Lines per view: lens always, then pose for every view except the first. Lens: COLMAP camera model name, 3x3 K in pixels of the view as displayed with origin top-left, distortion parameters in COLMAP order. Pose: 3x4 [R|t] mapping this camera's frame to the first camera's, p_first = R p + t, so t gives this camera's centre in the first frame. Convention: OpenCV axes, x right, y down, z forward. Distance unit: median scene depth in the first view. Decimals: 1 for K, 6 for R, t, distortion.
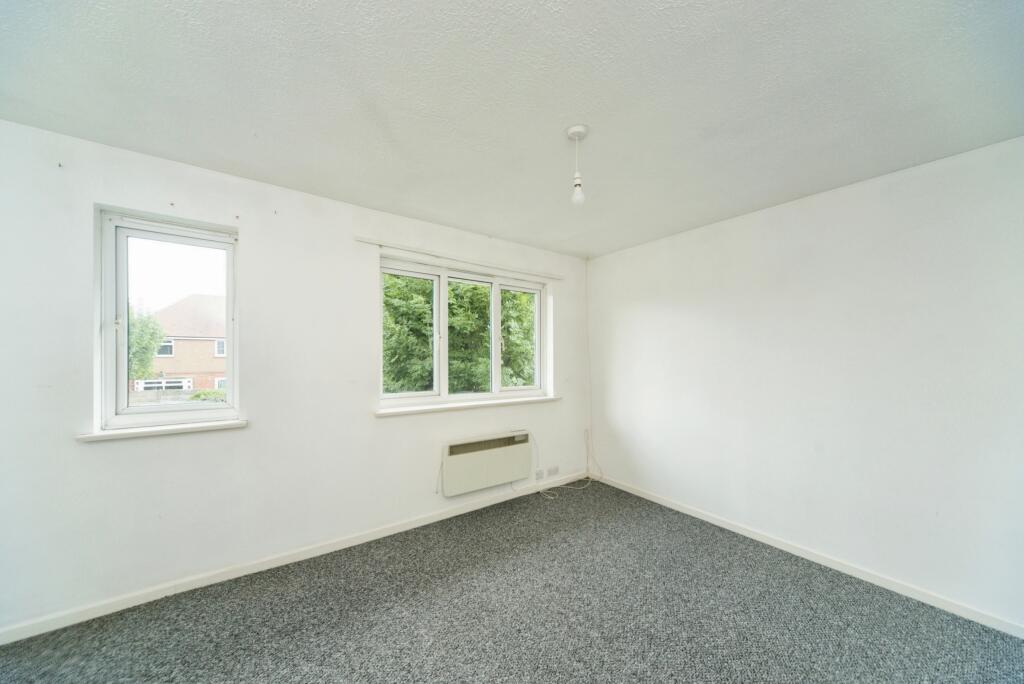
lens RADIAL K [[351.8, 0, 509.2], [0, 351.8, 356.3], [0, 0, 1]] dist [0.000312, 0.000018]
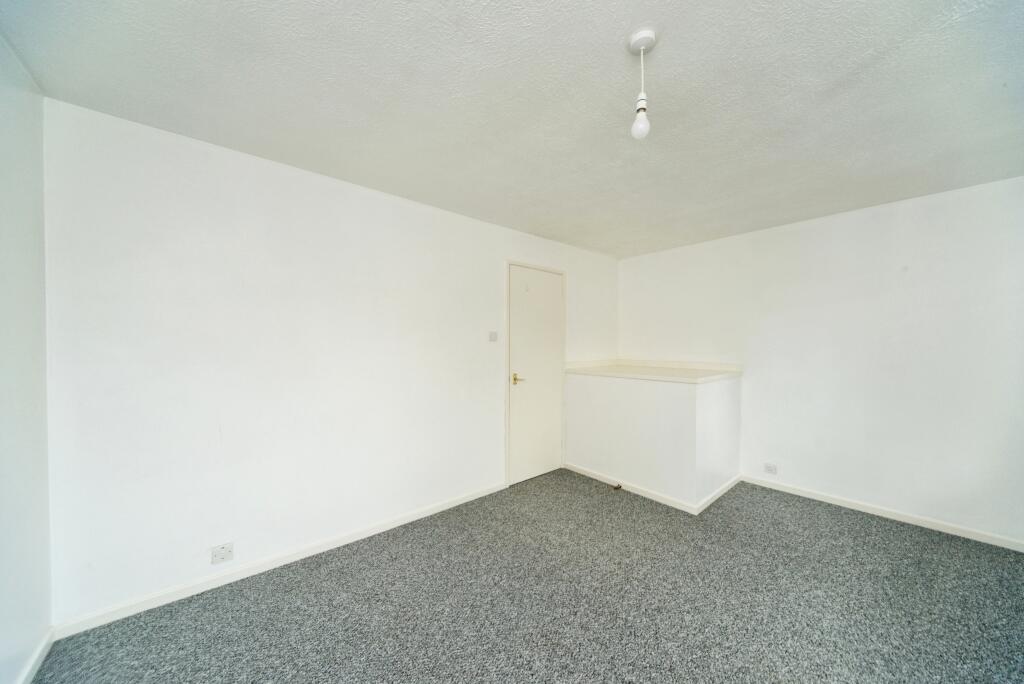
lens RADIAL K [[347.9, 0, 512.0], [0, 347.9, 342.0], [0, 0, 1]] dist [0.000274, 0.000001]
pose [[-0.996720, -0.010434, -0.080247, 0.321582], [-0.010435, 0.999945, -0.000403, 0.000749], [0.080247, 0.000435, -0.996775, 1.034344]]
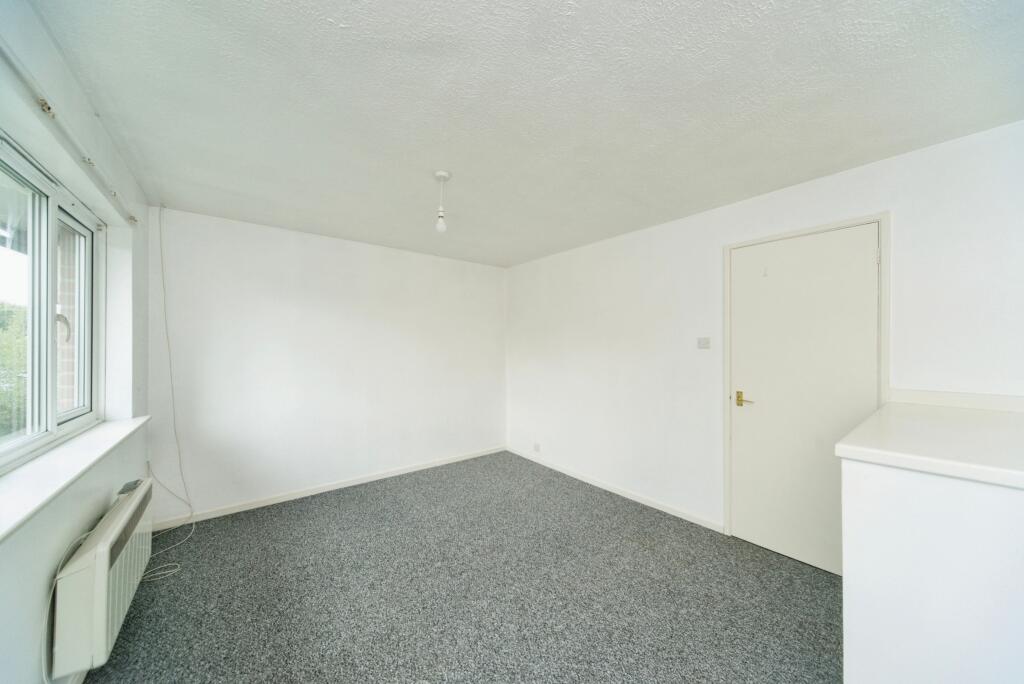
lens RADIAL K [[347.9, 0, 512.0], [0, 347.9, 342.0], [0, 0, 1]] dist [0.000274, 0.000001]
pose [[-0.053708, 0.009034, 0.998516, -0.647978], [0.001163, 0.999959, -0.008985, -0.012312], [-0.998556, 0.000679, -0.053717, 0.486142]]
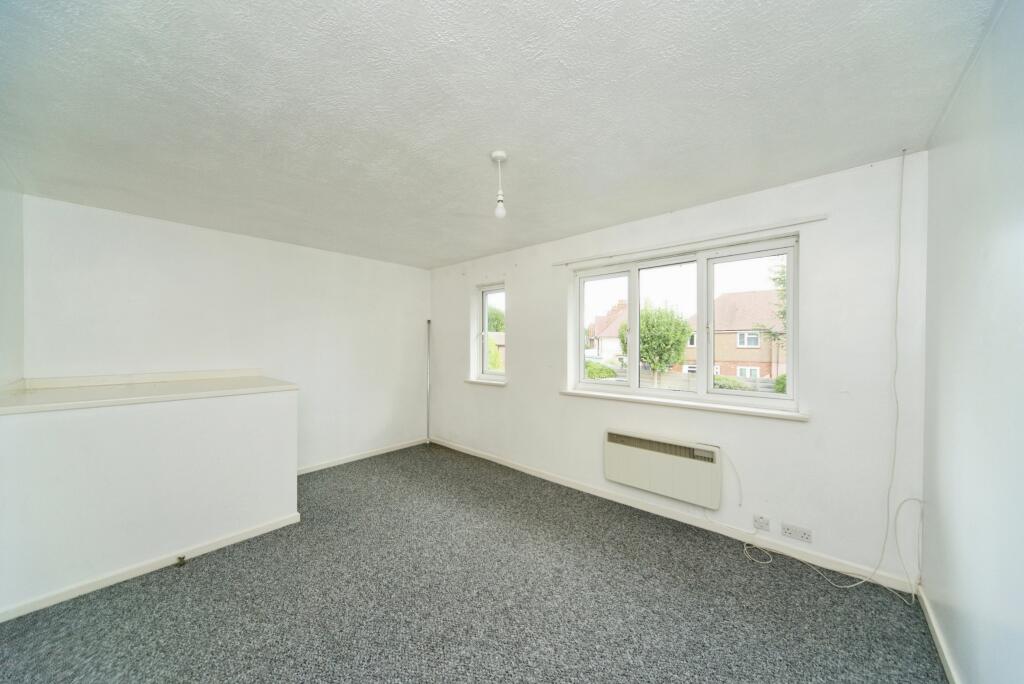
lens RADIAL K [[349.5, 0, 507.2], [0, 349.5, 350.3], [0, 0, 1]] dist [-0.000571, -0.000042]
pose [[0.207875, 0.009576, -0.978108, 0.793438], [0.000438, 0.999951, 0.009883, -0.006084], [0.978155, -0.002483, 0.207861, 0.469533]]
